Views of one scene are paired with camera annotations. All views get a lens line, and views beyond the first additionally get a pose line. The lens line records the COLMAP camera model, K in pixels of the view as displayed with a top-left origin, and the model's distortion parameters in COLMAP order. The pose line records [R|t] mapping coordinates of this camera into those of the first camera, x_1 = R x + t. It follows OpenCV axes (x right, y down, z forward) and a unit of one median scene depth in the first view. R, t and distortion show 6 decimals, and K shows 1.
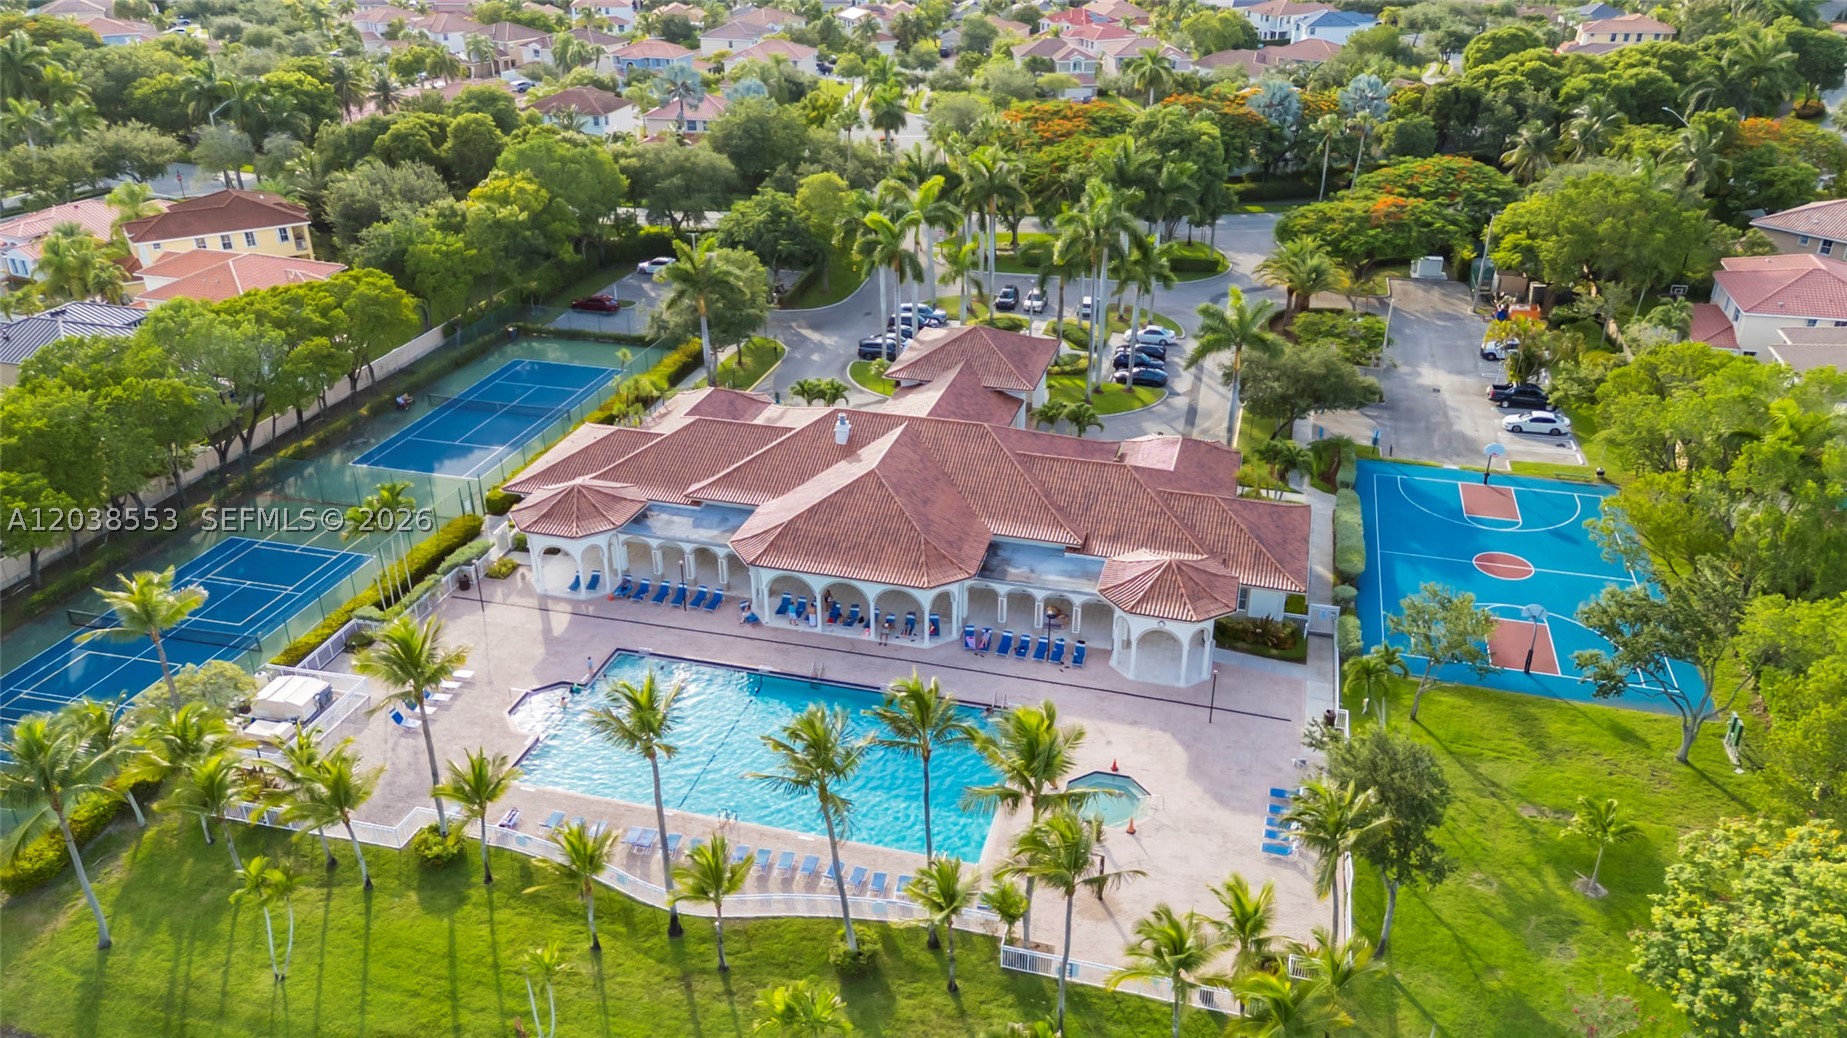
lens RADIAL K [[1363.1, 0, 923.5], [0, 1363.1, 519.0], [0, 0, 1]] dist [0.072669, 0.006677]
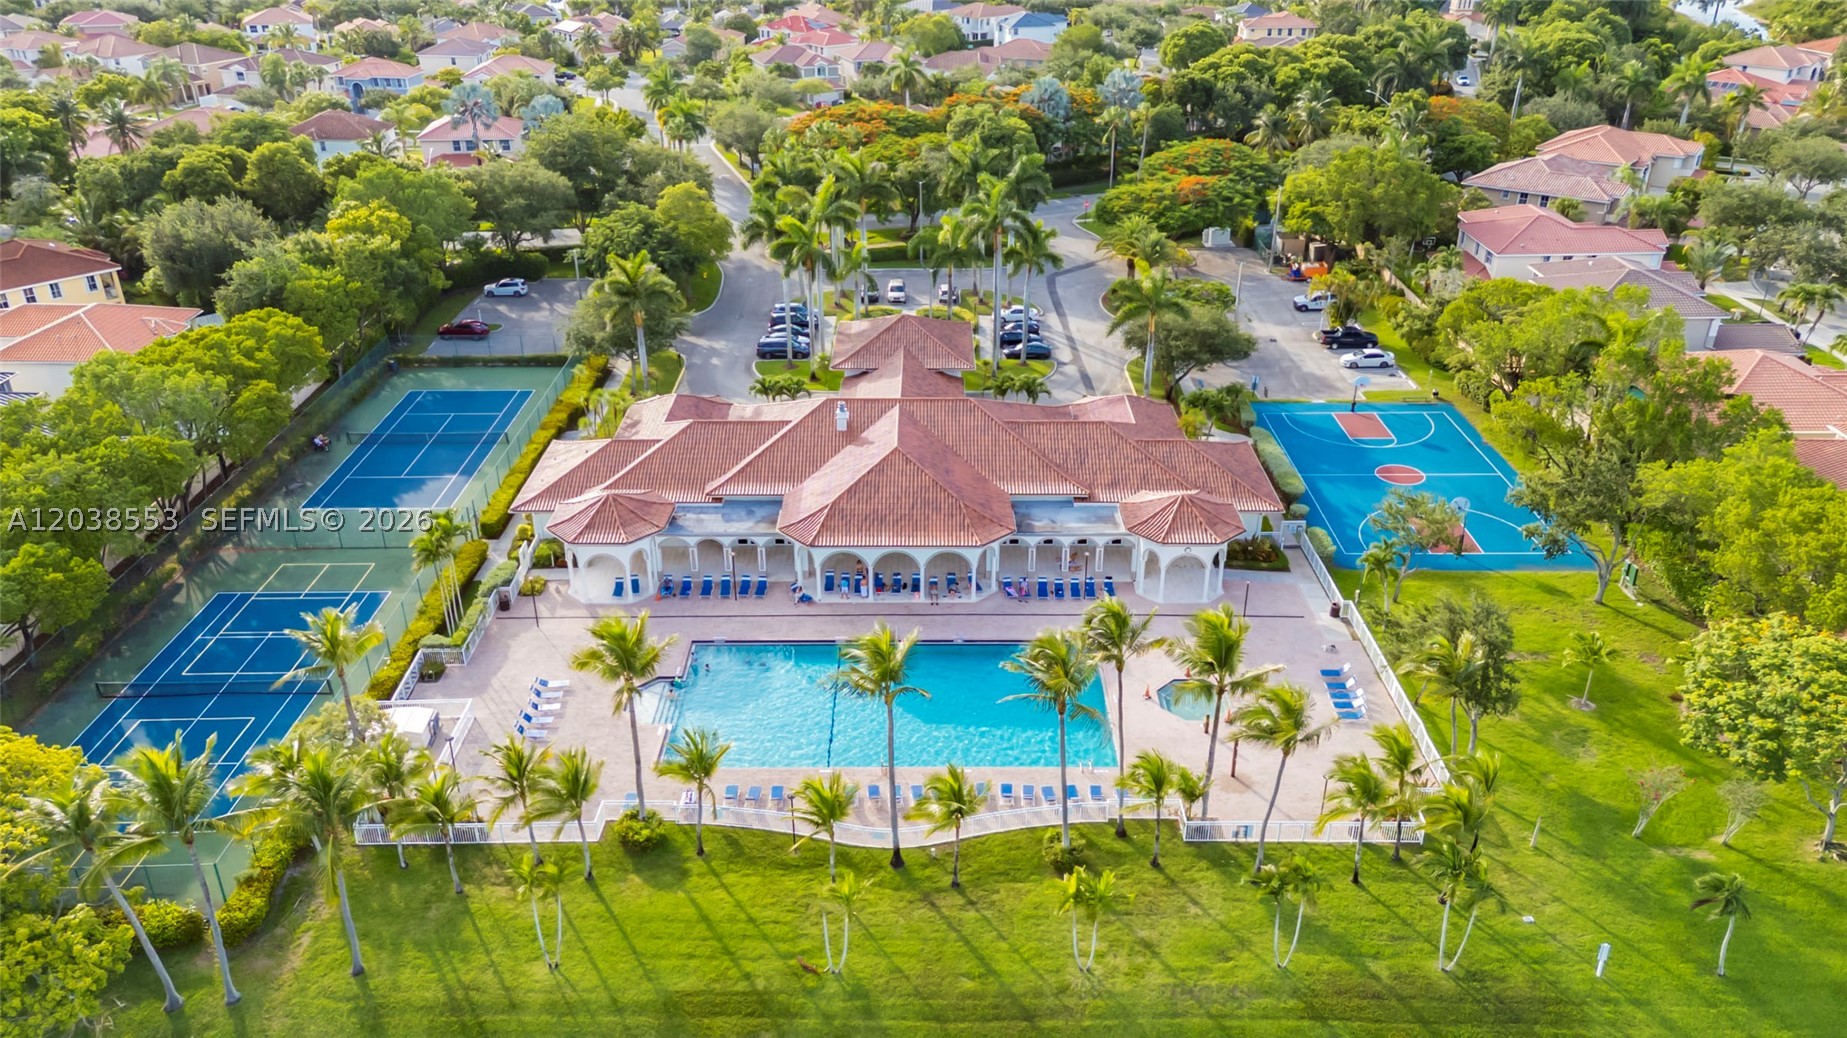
lens RADIAL K [[1363.1, 0, 923.5], [0, 1363.1, 519.0], [0, 0, 1]] dist [0.072669, 0.006677]
pose [[0.964603, -0.117839, 0.235913, -0.214712], [0.118499, 0.992888, 0.011434, 0.007839], [-0.235582, 0.016926, 0.971707, -0.045603]]
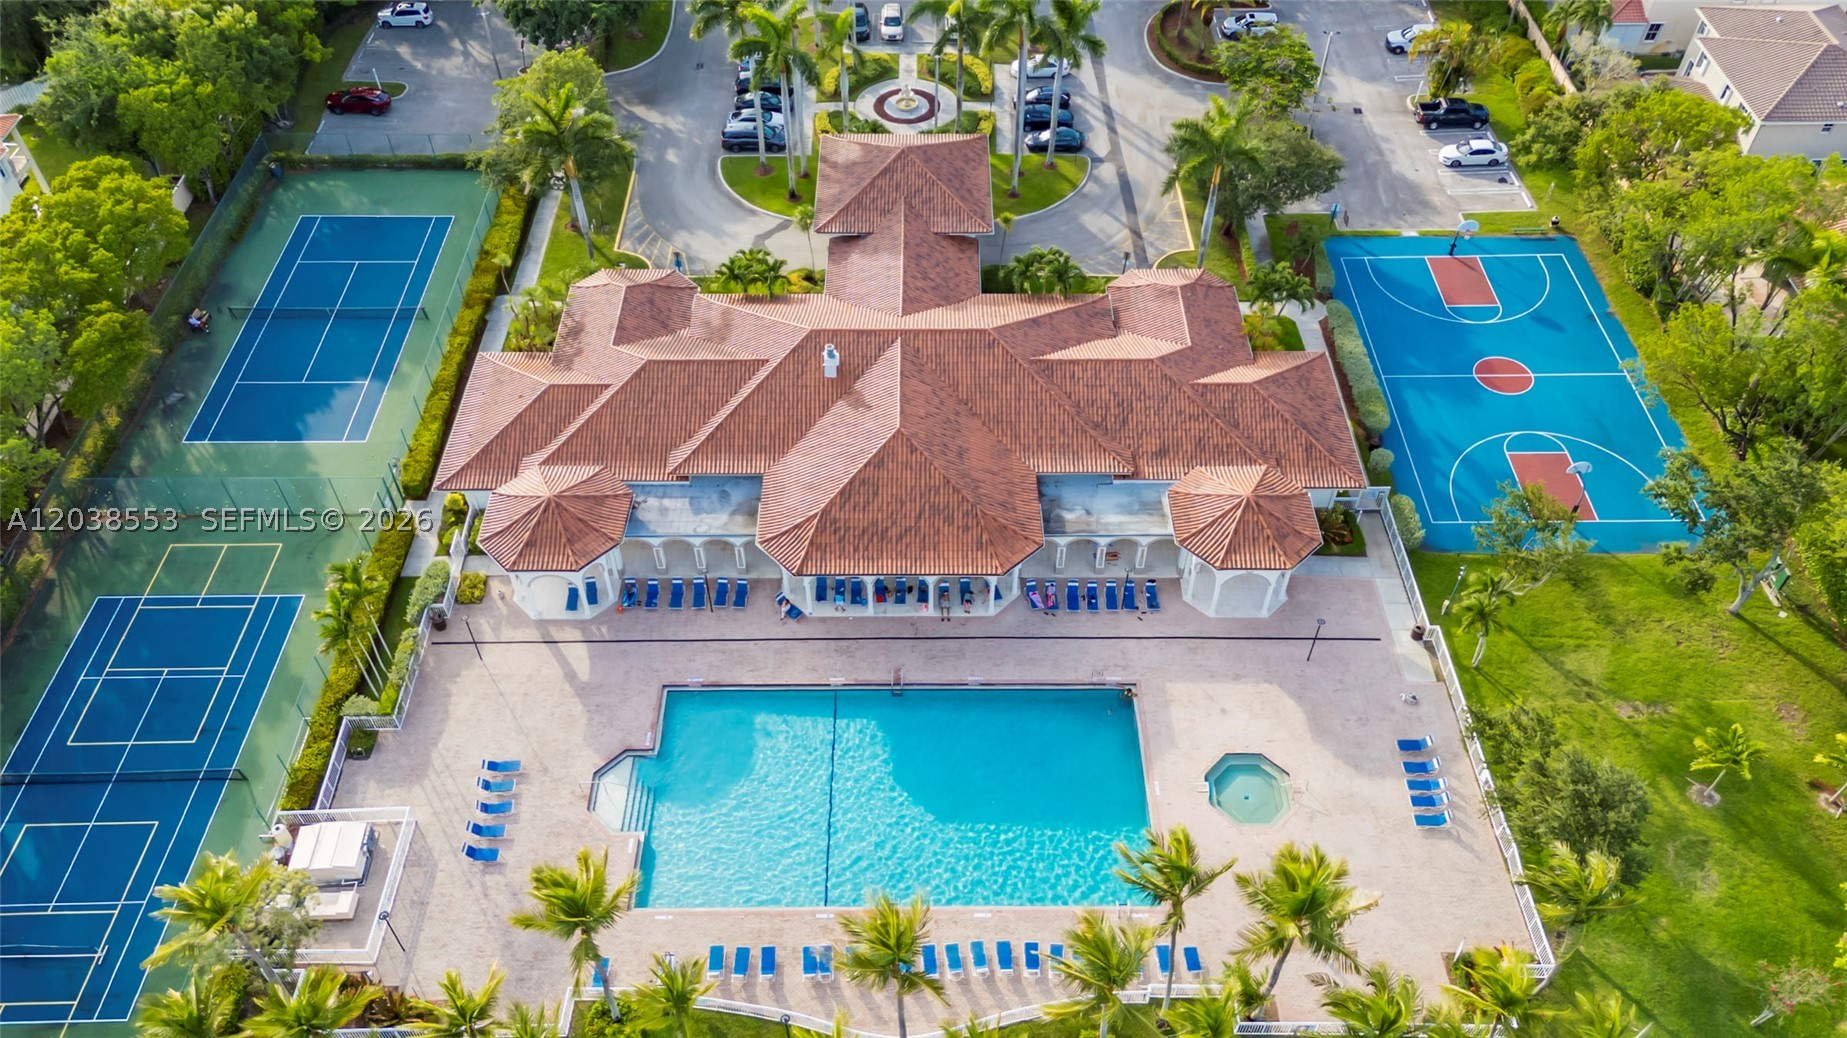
lens RADIAL K [[1378.4, 0, 919.2], [0, 1378.4, 523.9], [0, 0, 1]] dist [0.073730, 0.007553]
pose [[0.963978, -0.197297, 0.178382, -0.150658], [0.122810, 0.925043, 0.359463, -0.229969], [-0.235932, -0.324607, 0.915951, 0.121952]]
